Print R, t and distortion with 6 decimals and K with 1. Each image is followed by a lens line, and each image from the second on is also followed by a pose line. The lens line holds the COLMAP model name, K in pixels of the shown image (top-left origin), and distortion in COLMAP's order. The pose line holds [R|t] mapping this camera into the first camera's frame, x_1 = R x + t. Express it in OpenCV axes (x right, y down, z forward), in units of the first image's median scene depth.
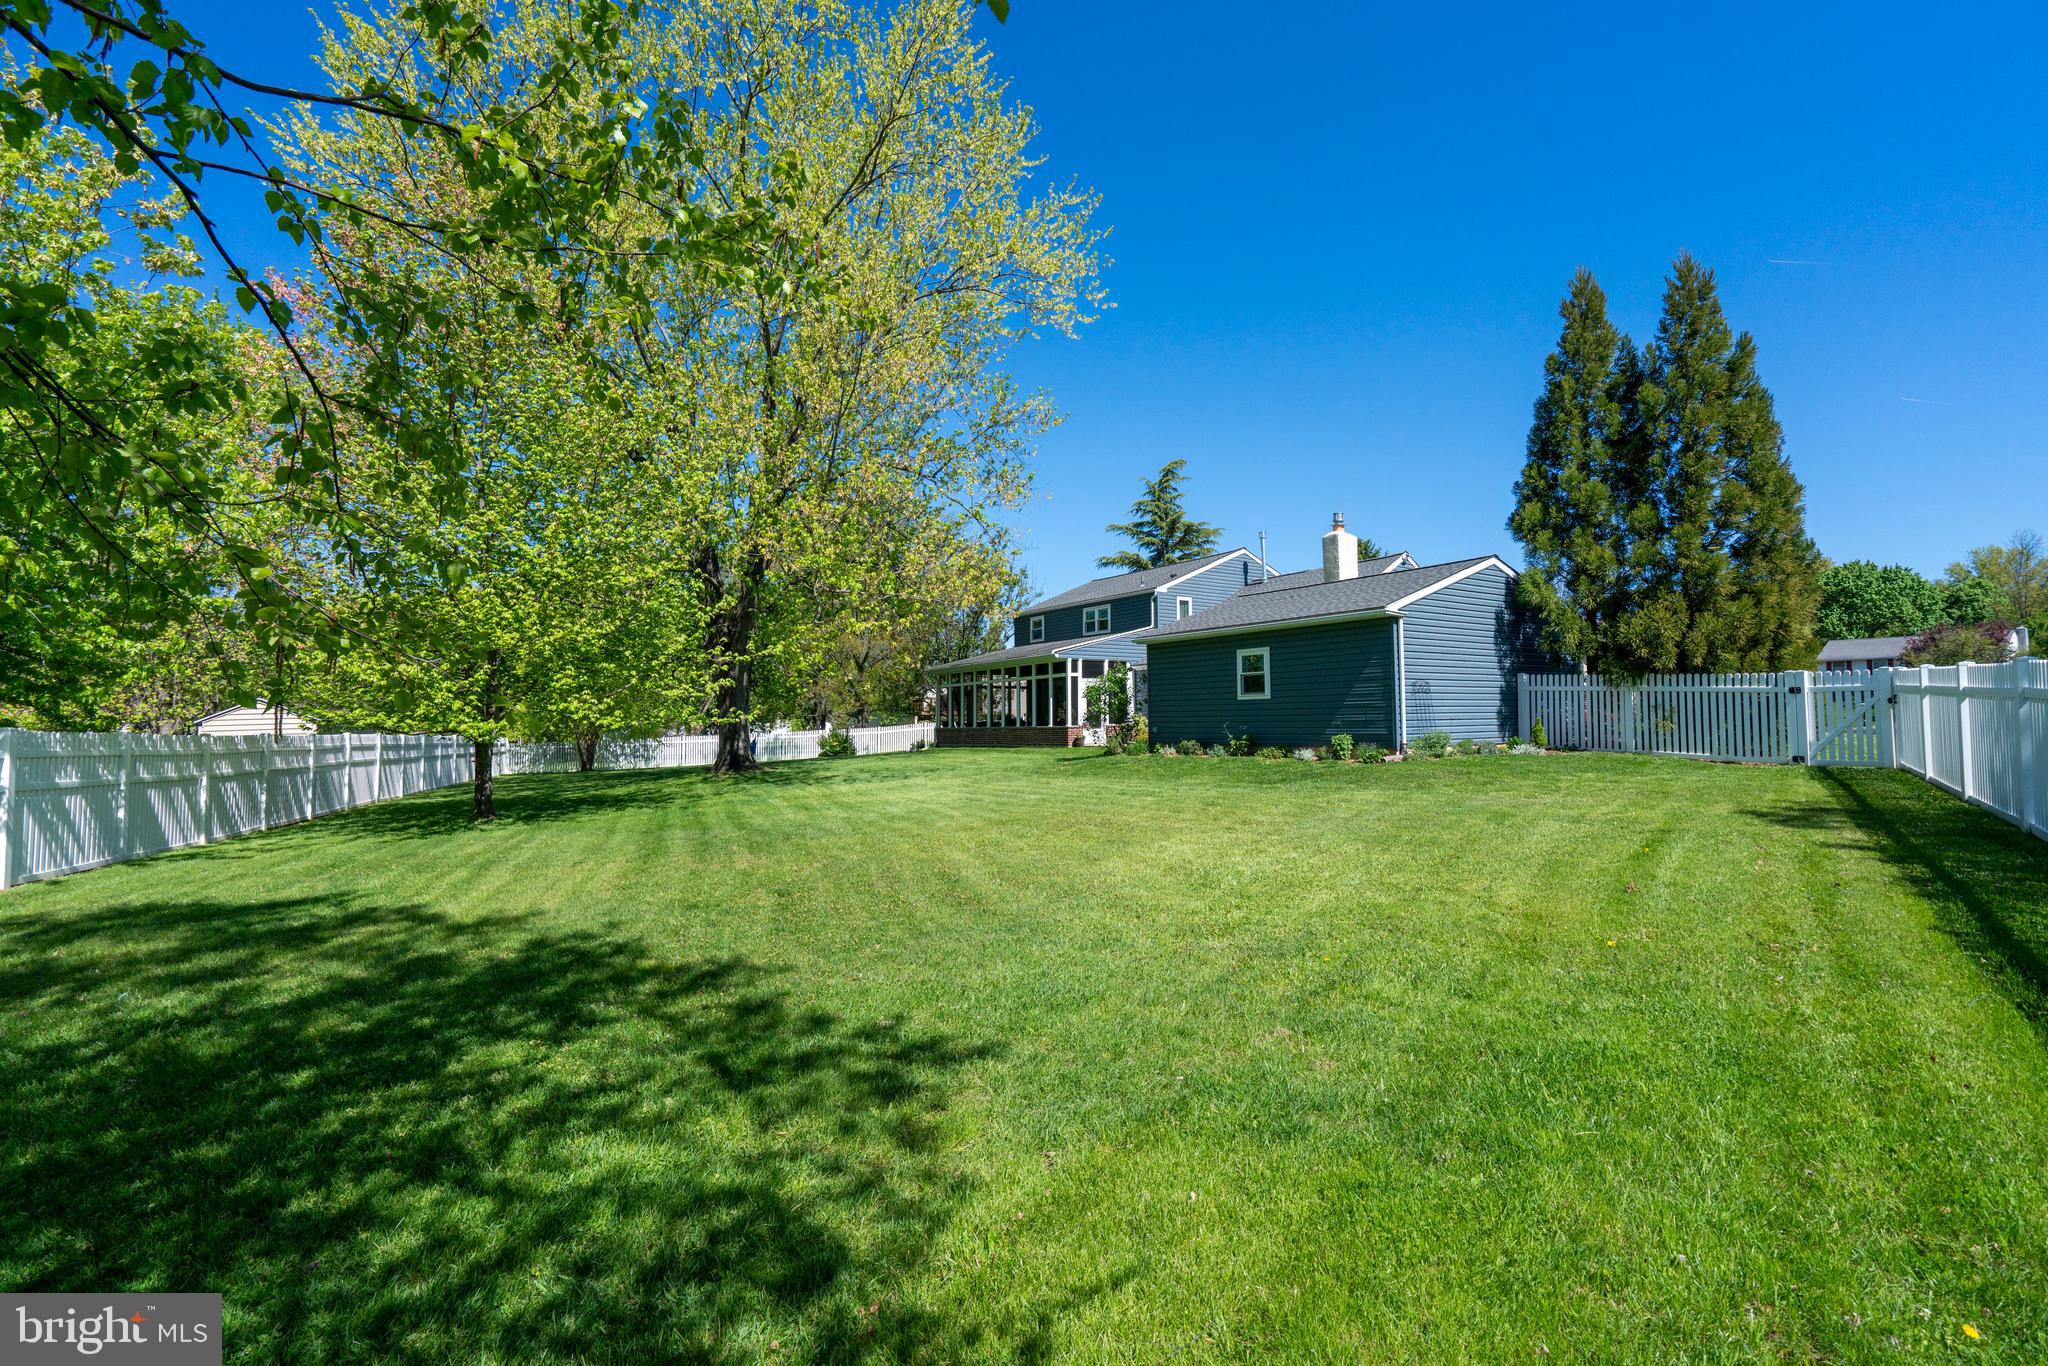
lens RADIAL K [[923.7, 0, 1009.3], [0, 923.7, 682.0], [0, 0, 1]] dist [-0.004586, 0.000947]
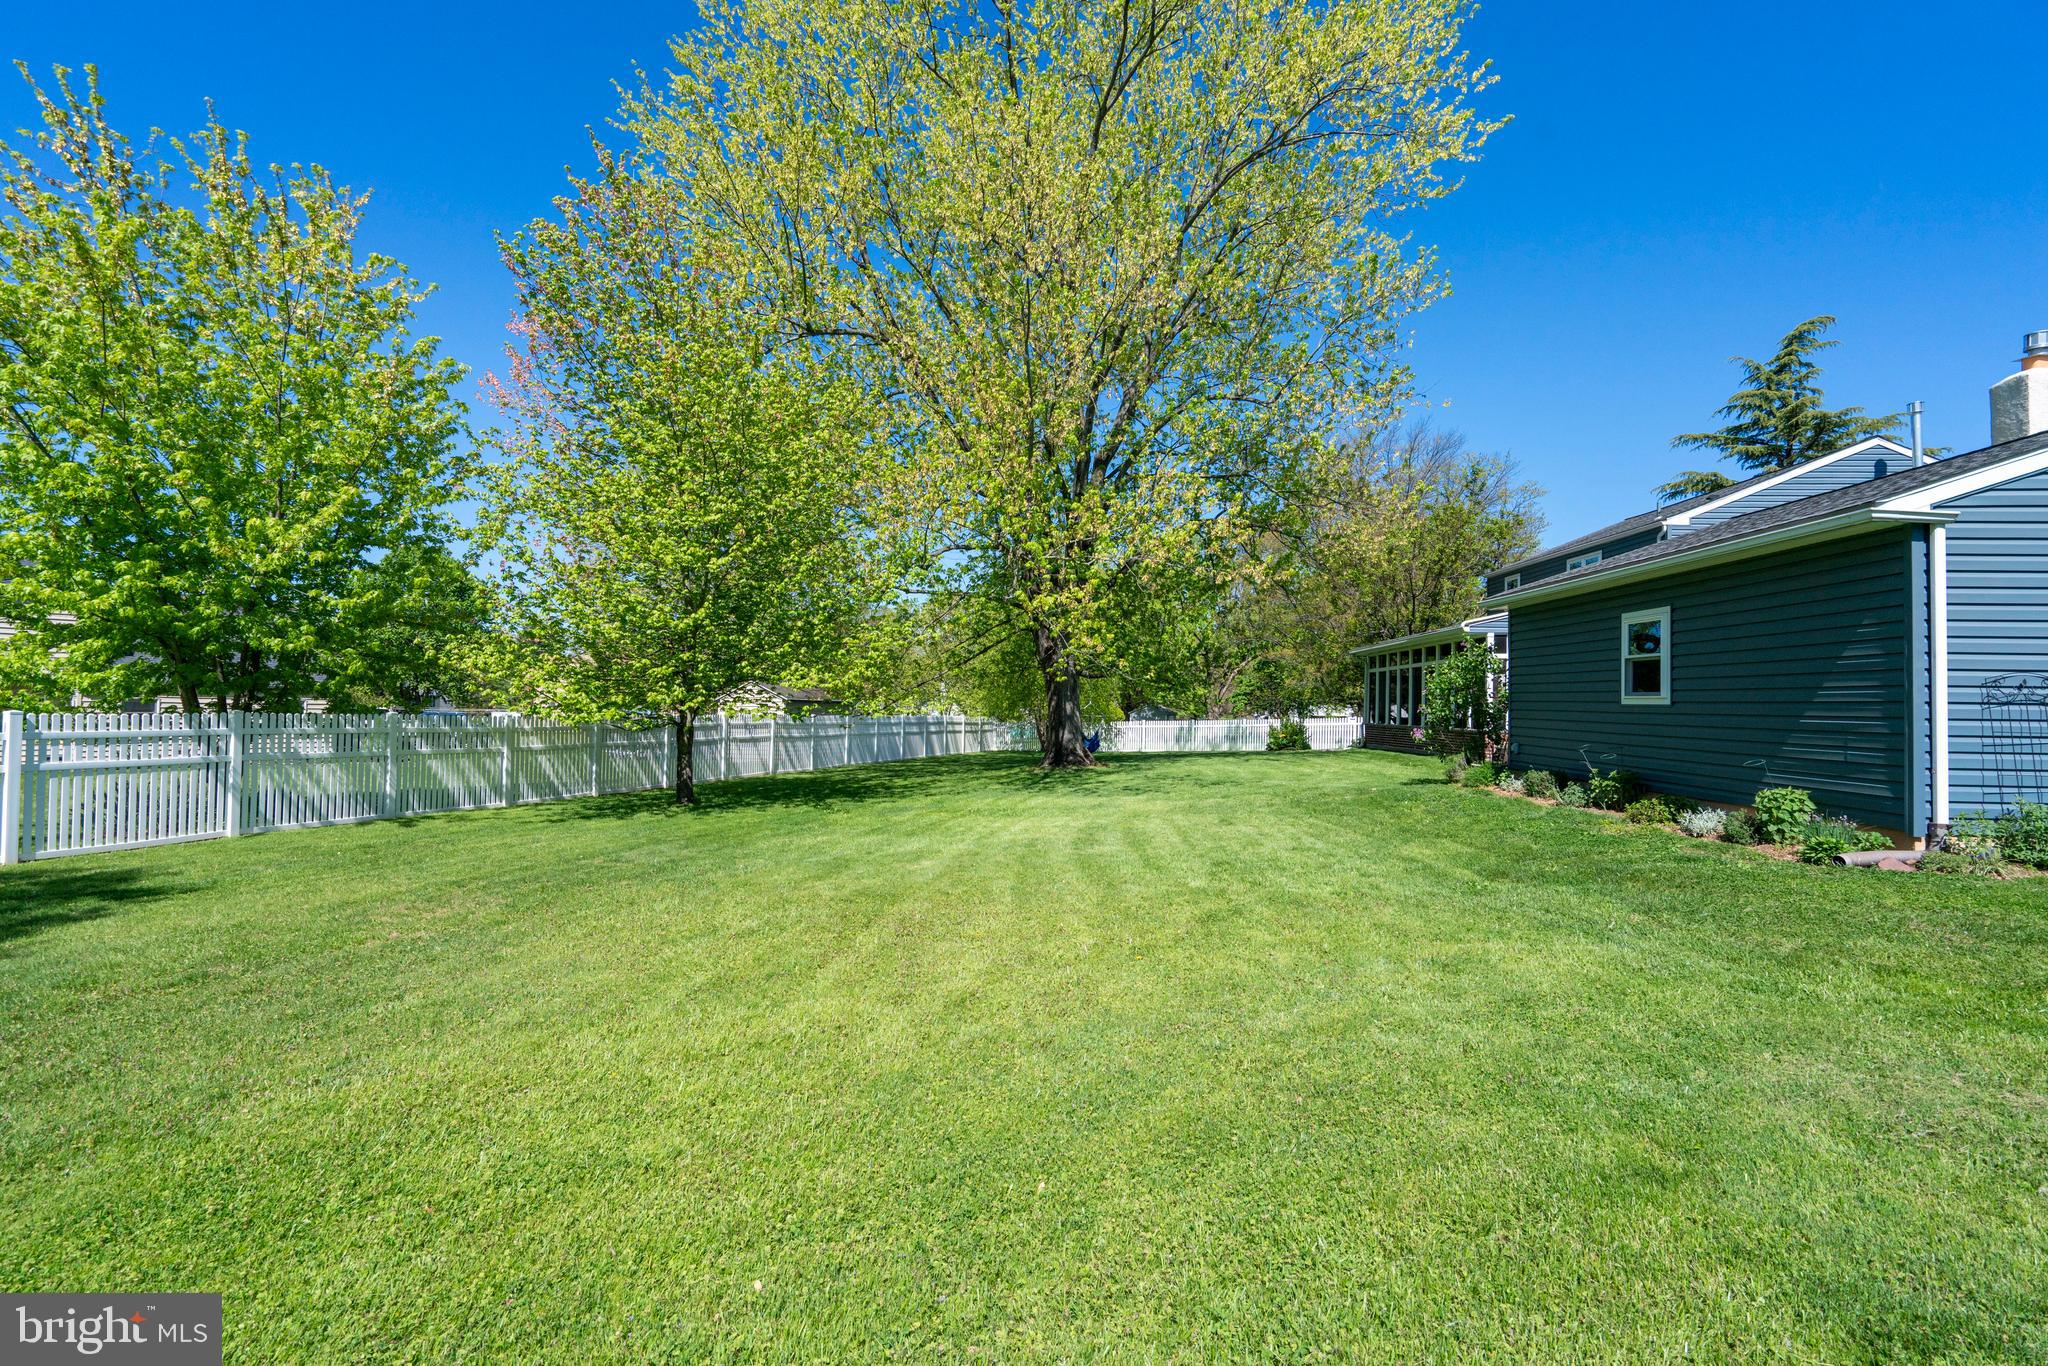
lens RADIAL K [[917.9, 0, 1010.1], [0, 917.9, 684.1], [0, 0, 1]] dist [0.003153, 0.001132]
pose [[0.801015, 0.010780, -0.598547, 0.190807], [0.003909, 0.999722, 0.023237, -0.004805], [0.598631, -0.020952, 0.800751, 0.231508]]
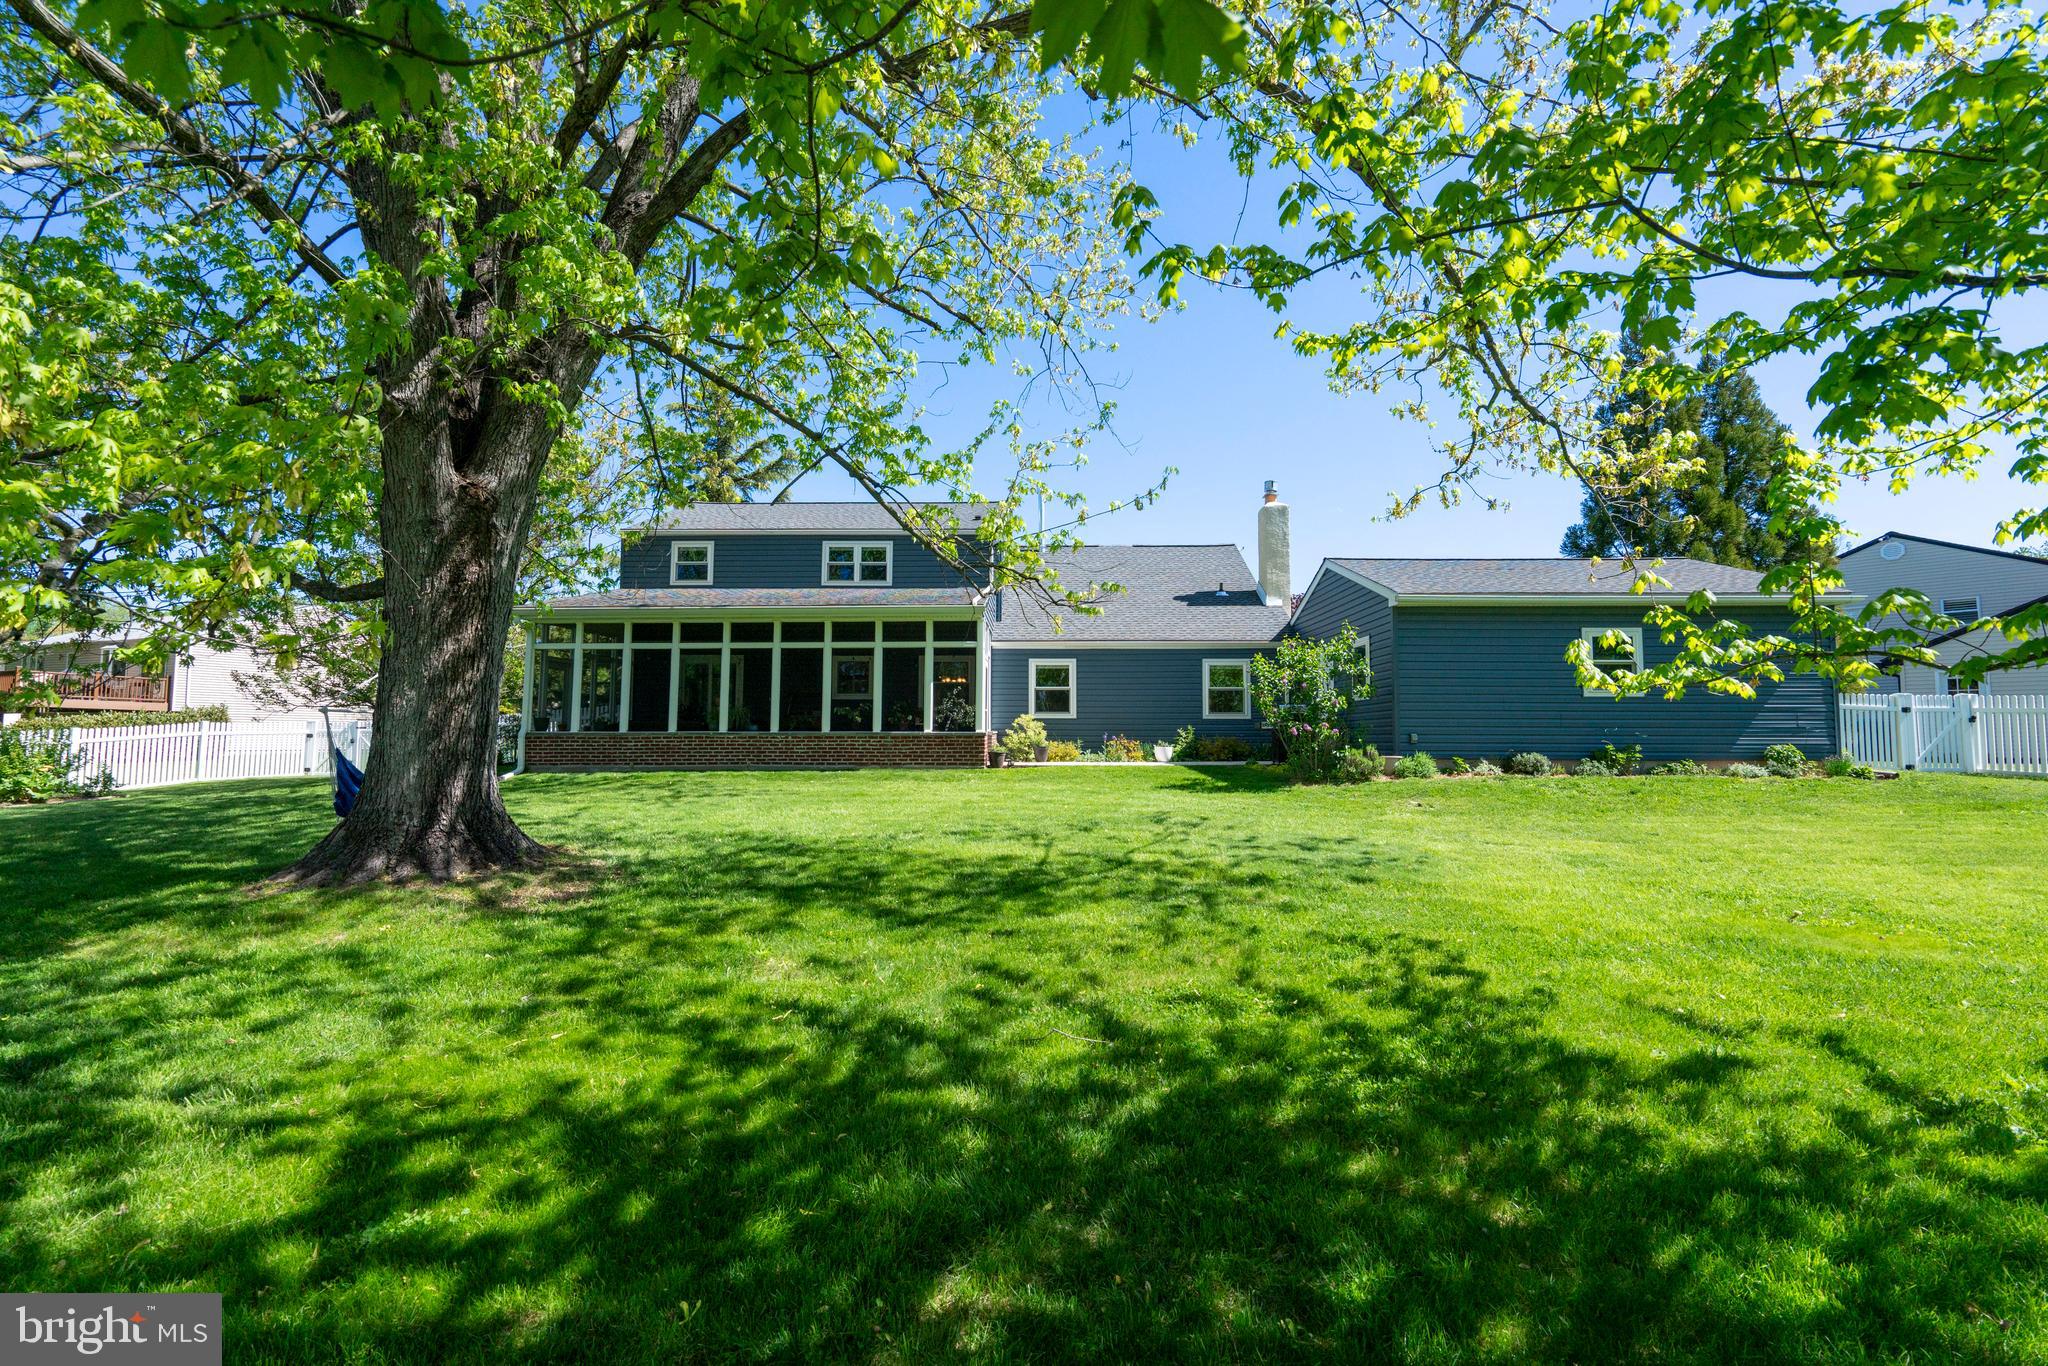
lens RADIAL K [[914.1, 0, 1021.0], [0, 914.1, 676.7], [0, 0, 1]] dist [0.002555, 0.001175]
pose [[0.562501, 0.065144, 0.824226, -0.405993], [-0.046692, 0.997803, -0.046997, 0.039165], [-0.825477, -0.012049, 0.564307, 0.650319]]
